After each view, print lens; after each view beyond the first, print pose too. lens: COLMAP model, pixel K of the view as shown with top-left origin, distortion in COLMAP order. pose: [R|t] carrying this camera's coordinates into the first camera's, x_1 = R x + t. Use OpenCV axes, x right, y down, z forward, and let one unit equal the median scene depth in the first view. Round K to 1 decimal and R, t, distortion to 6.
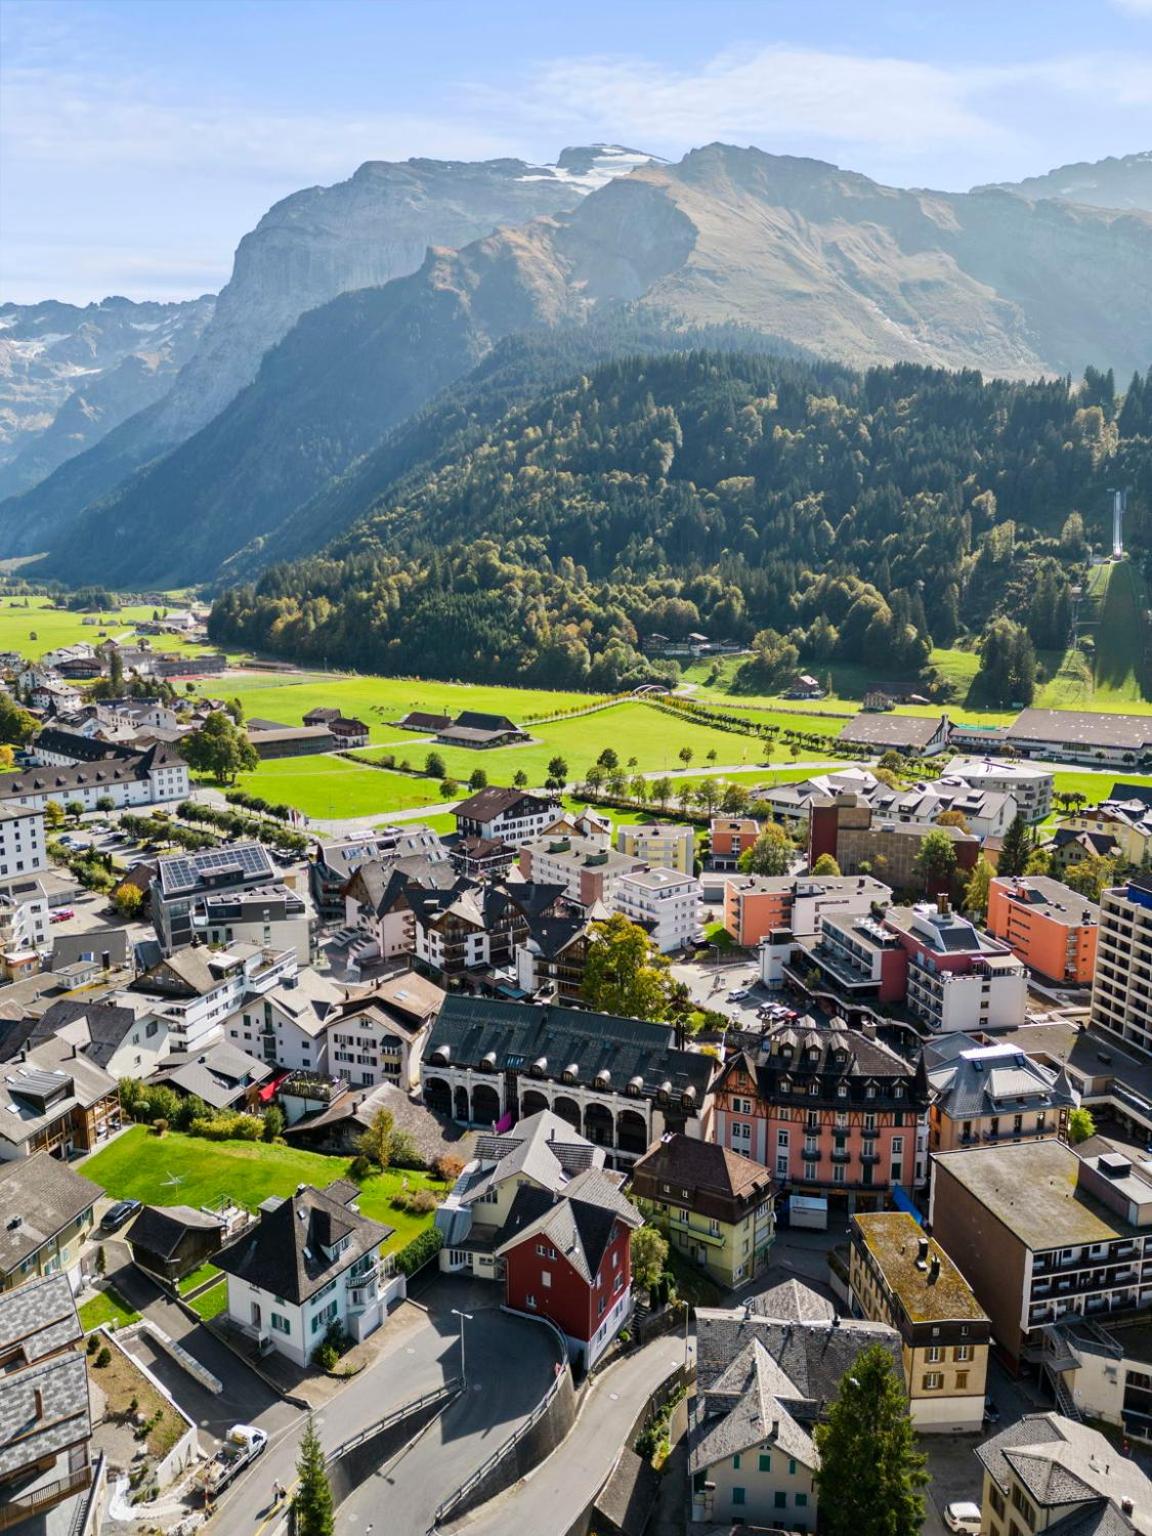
lens RADIAL K [[1060.5, 0, 562.6], [0, 1060.5, 770.1], [0, 0, 1]] dist [0.114466, -0.124831]
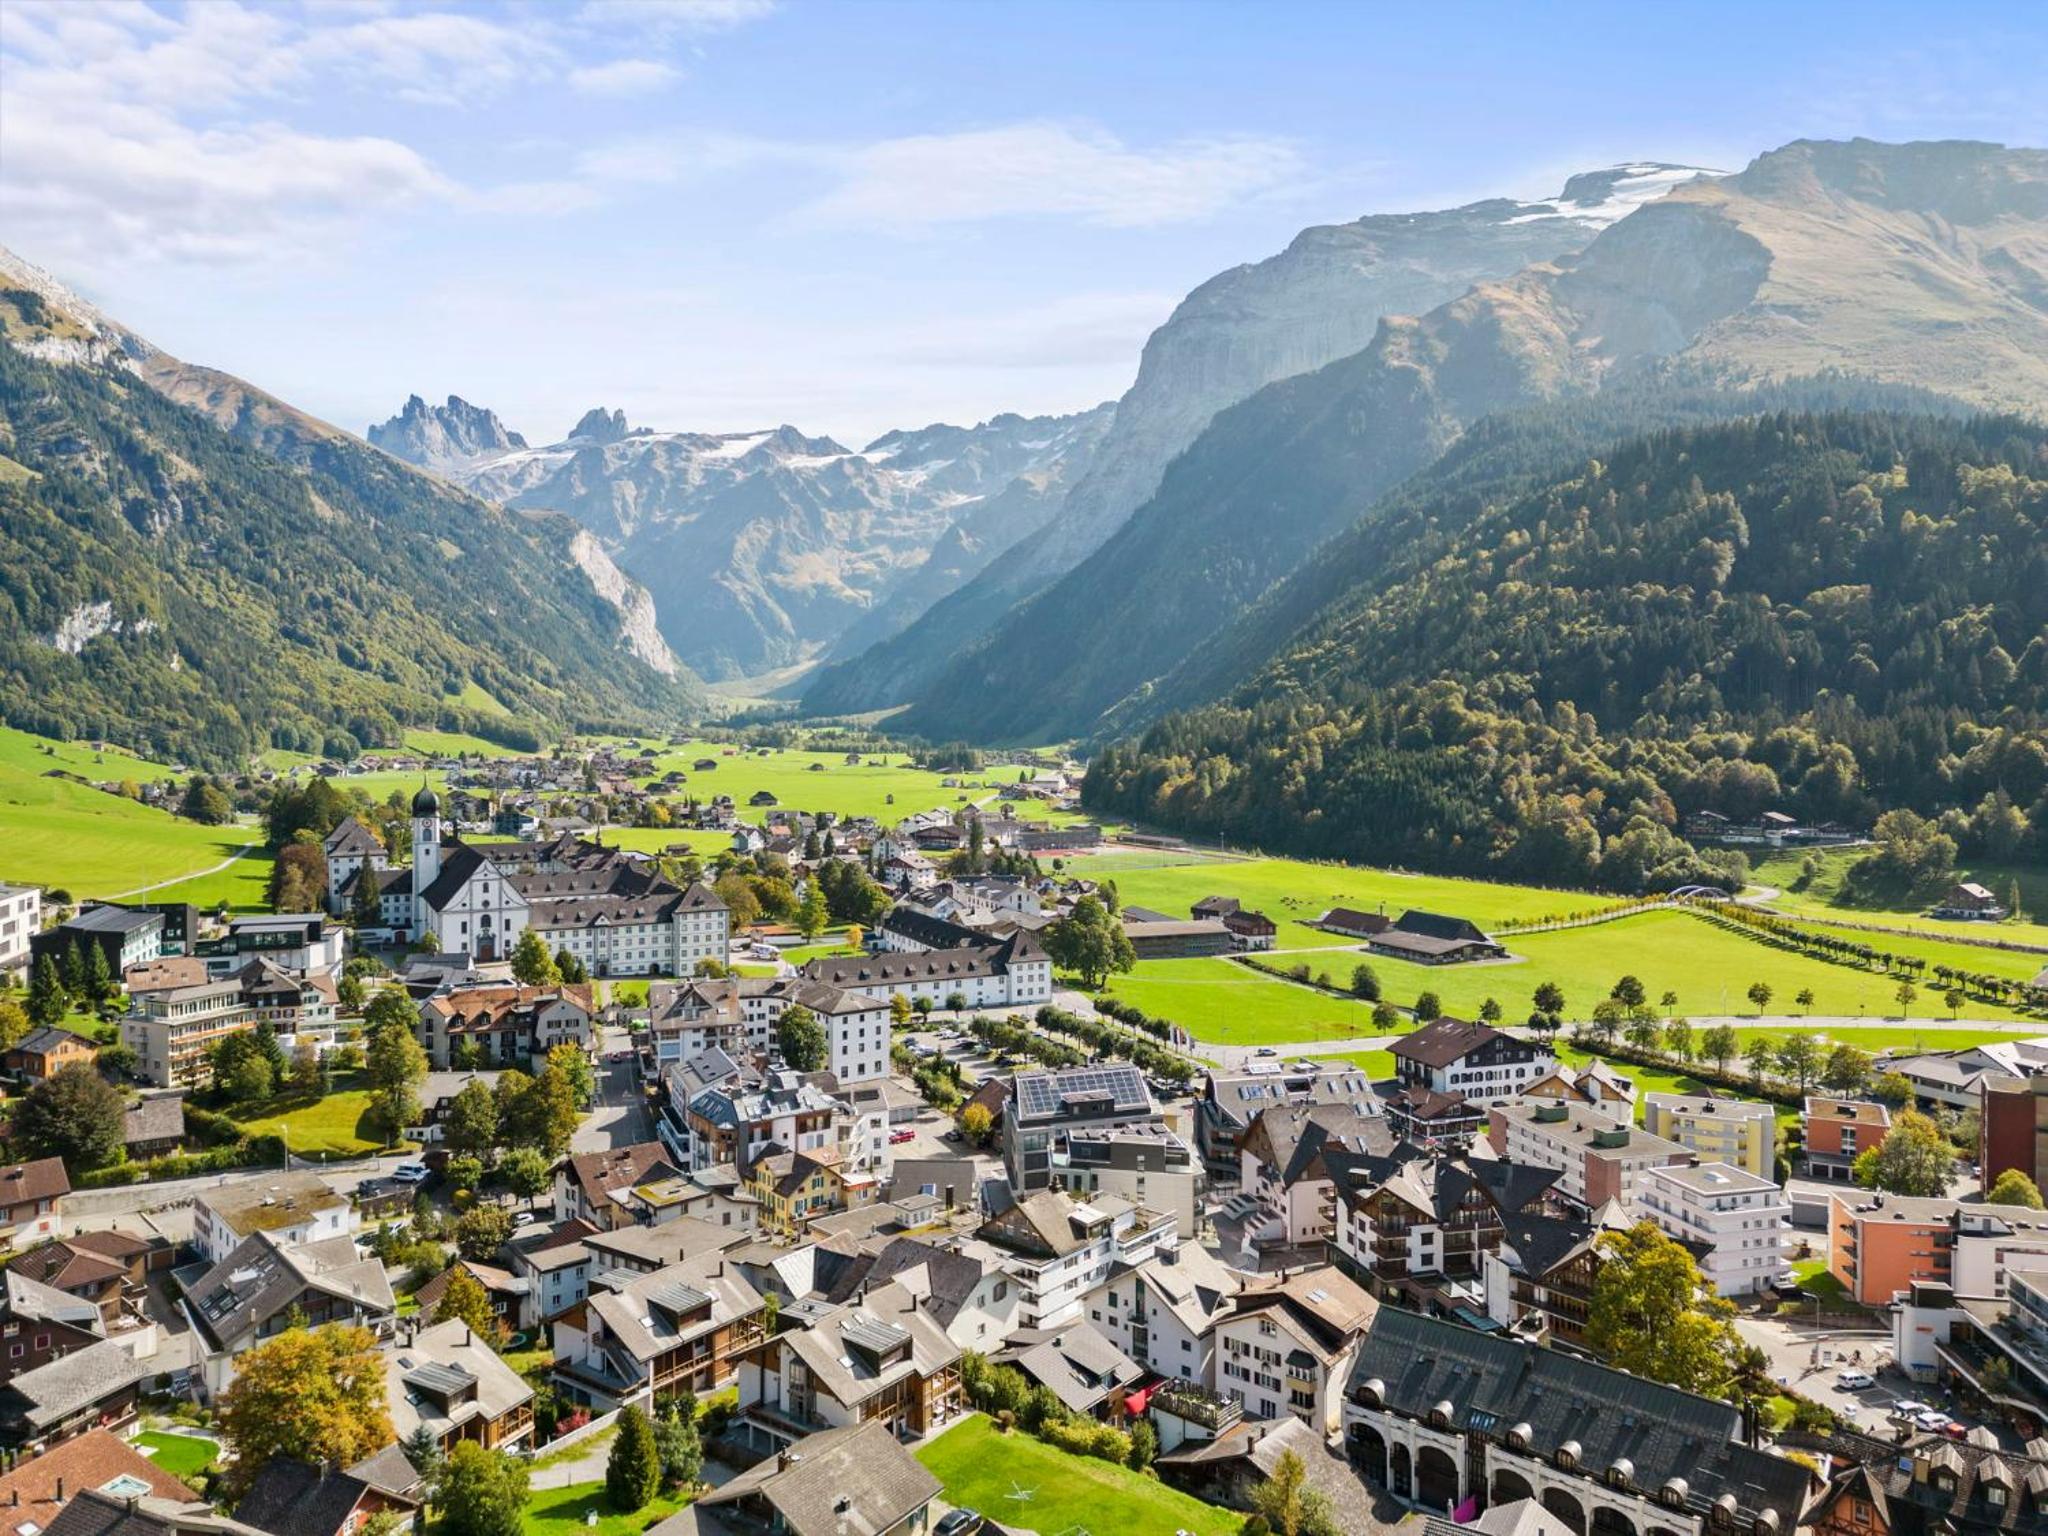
lens RADIAL K [[1413.4, 0, 1010.2], [0, 1413.4, 766.3], [0, 0, 1]] dist [0.082151, -0.080051]
pose [[0.933809, 0.012004, -0.357570, -0.000461], [-0.066280, 0.987941, -0.139928, 0.001048], [0.351578, 0.154366, 0.923344, -0.006459]]
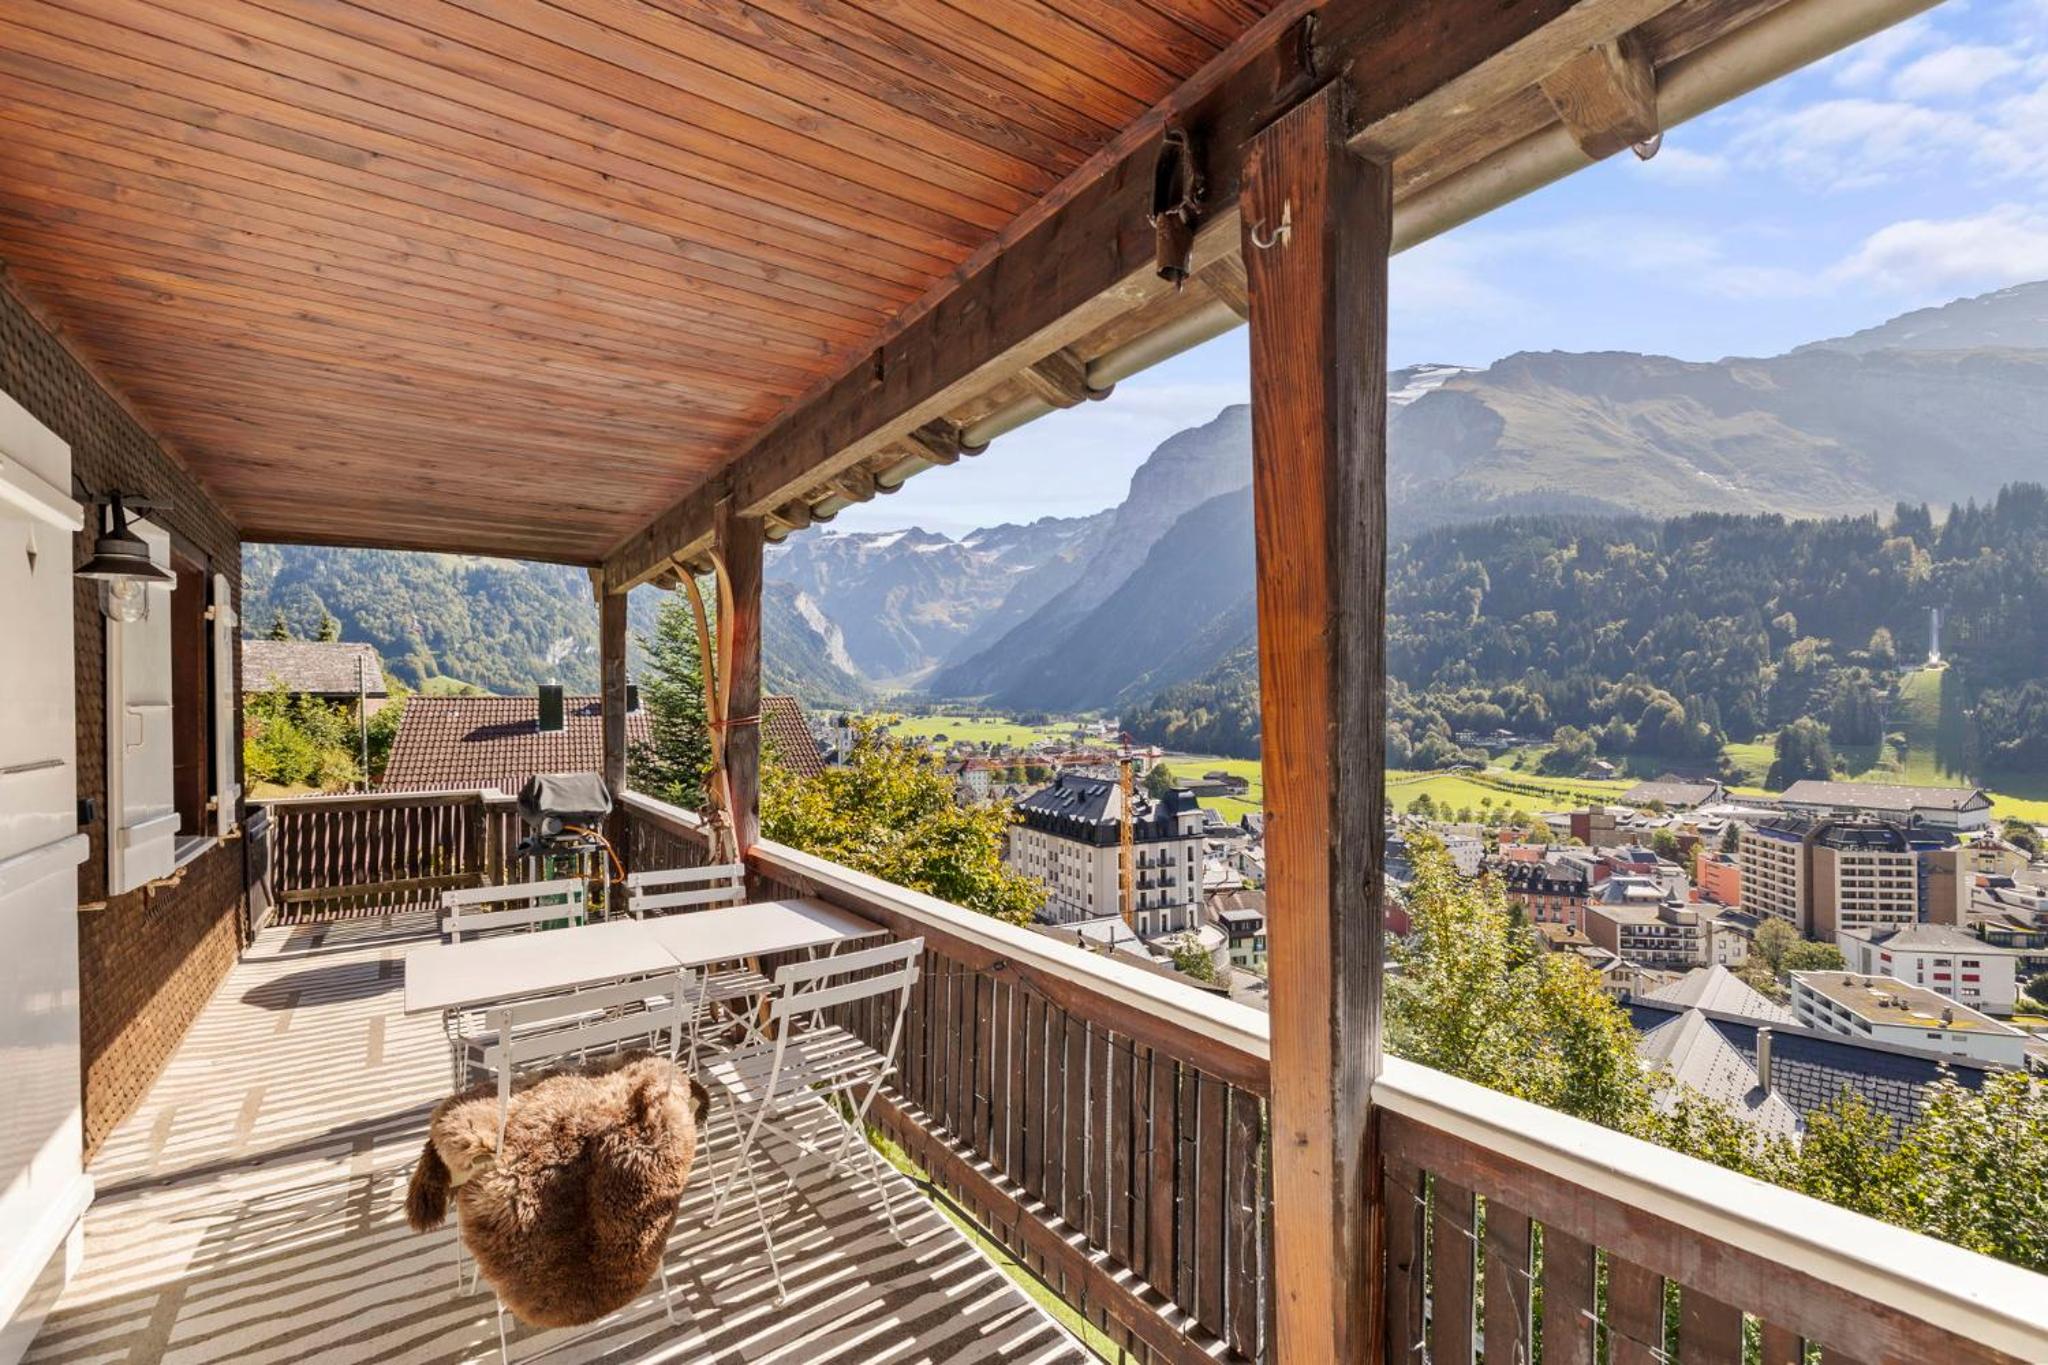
lens RADIAL K [[868.6, 0, 1016.2], [0, 868.6, 708.9], [0, 0, 1]] dist [0.000150, 0.000384]
pose [[0.919922, -0.007981, -0.392020, -0.001984], [-0.060758, 0.984816, -0.162625, 0.057056], [0.387366, 0.173420, 0.905469, -0.186666]]
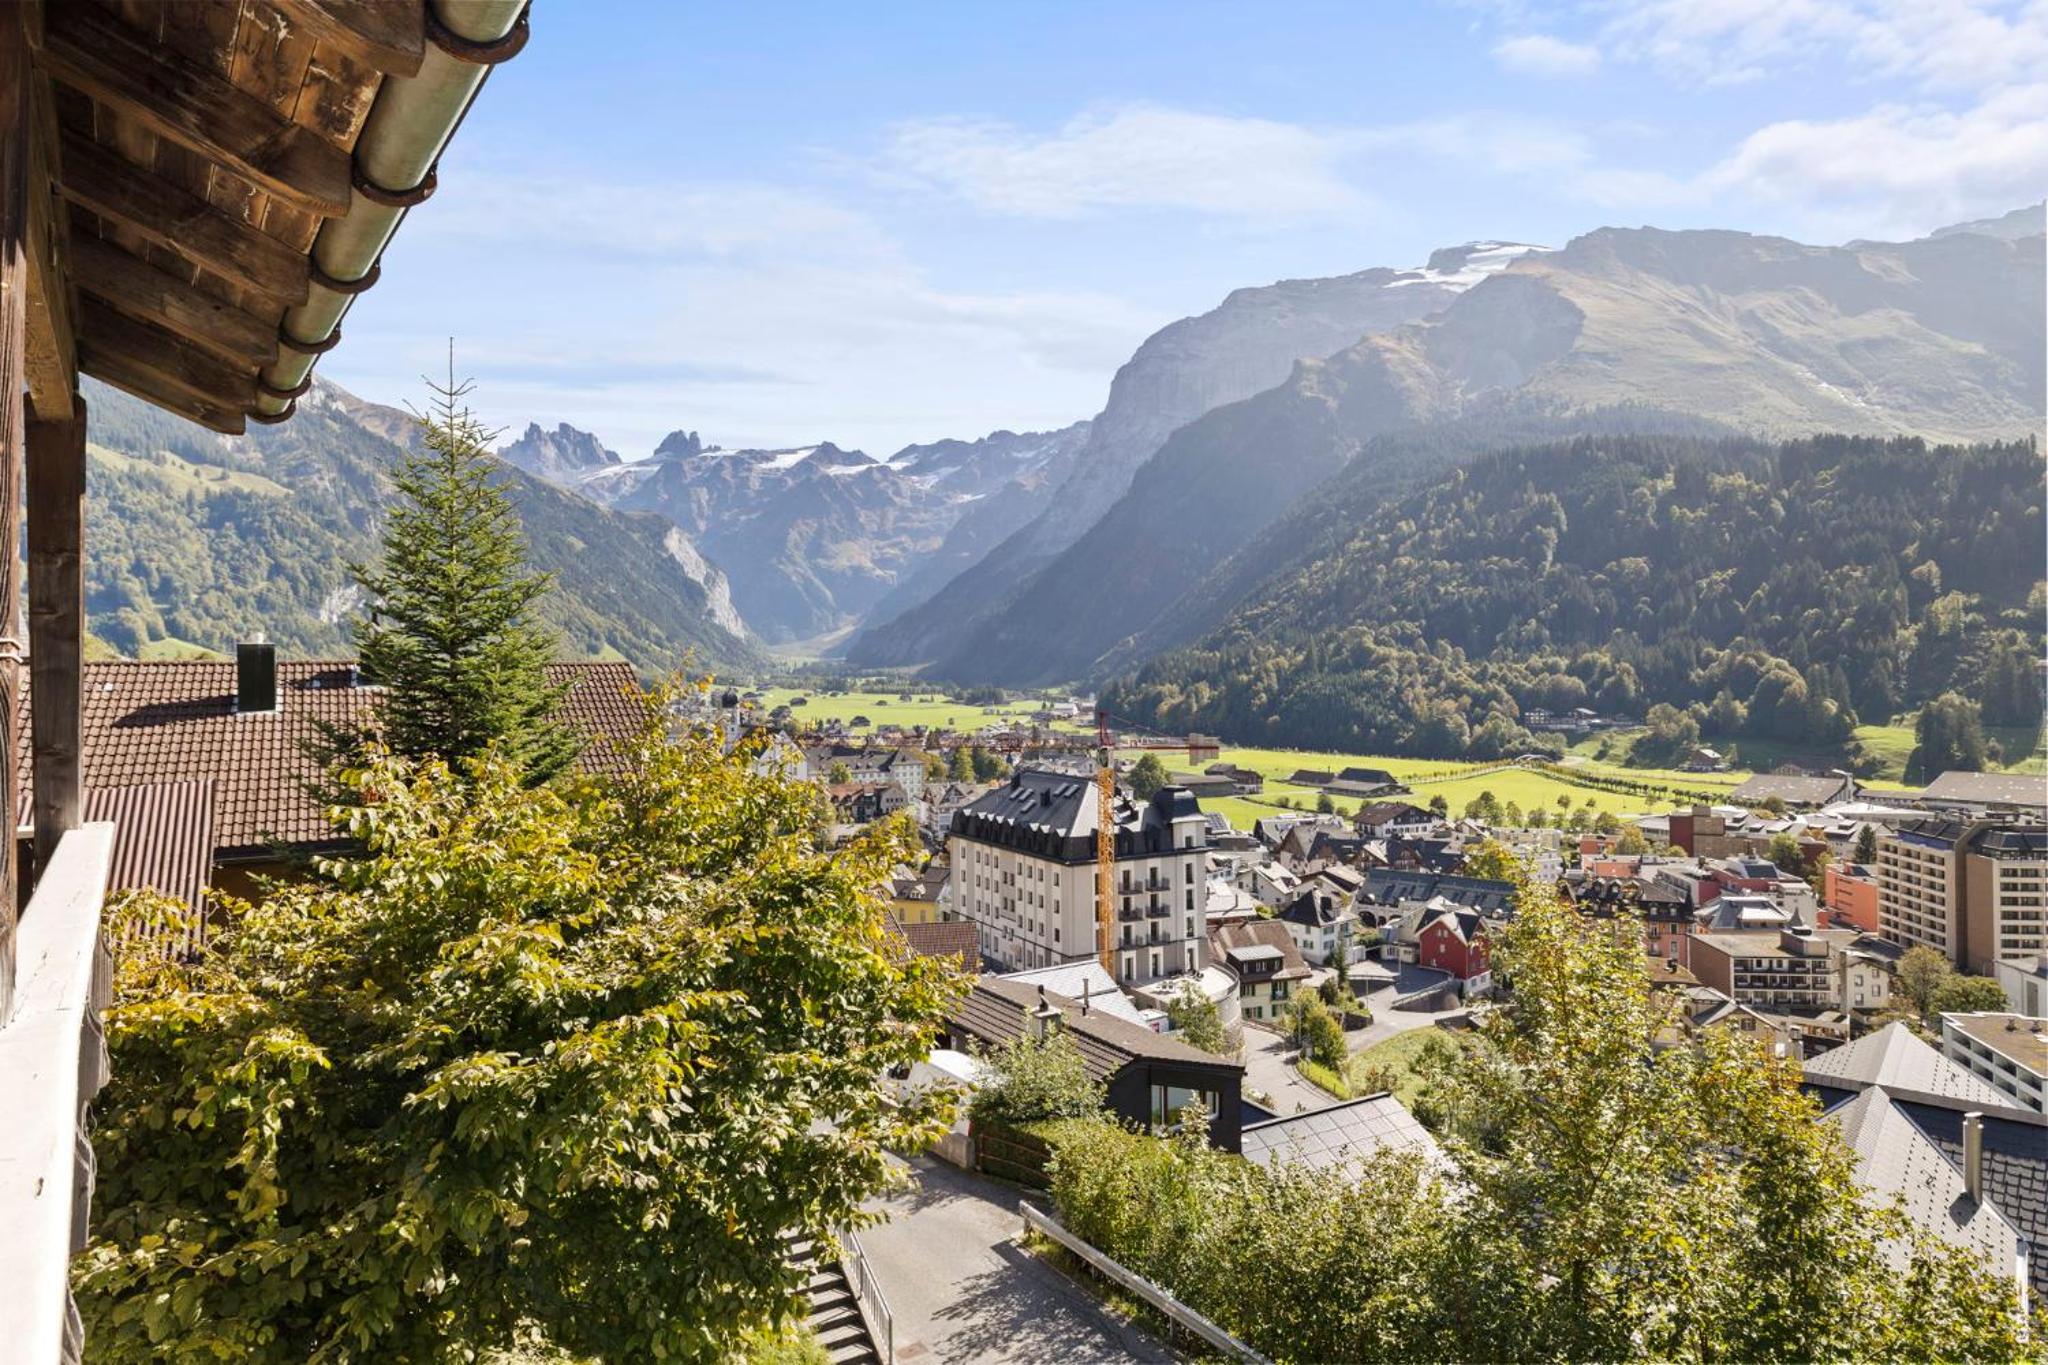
lens RADIAL K [[1141.7, 0, 1027.0], [0, 1141.7, 678.0], [0, 0, 1]] dist [0.002252, -0.001790]
pose [[0.941084, -0.010511, -0.338011, -0.002743], [-0.050085, 0.984162, -0.170051, 0.056708], [0.334445, 0.176962, 0.925652, -0.183975]]
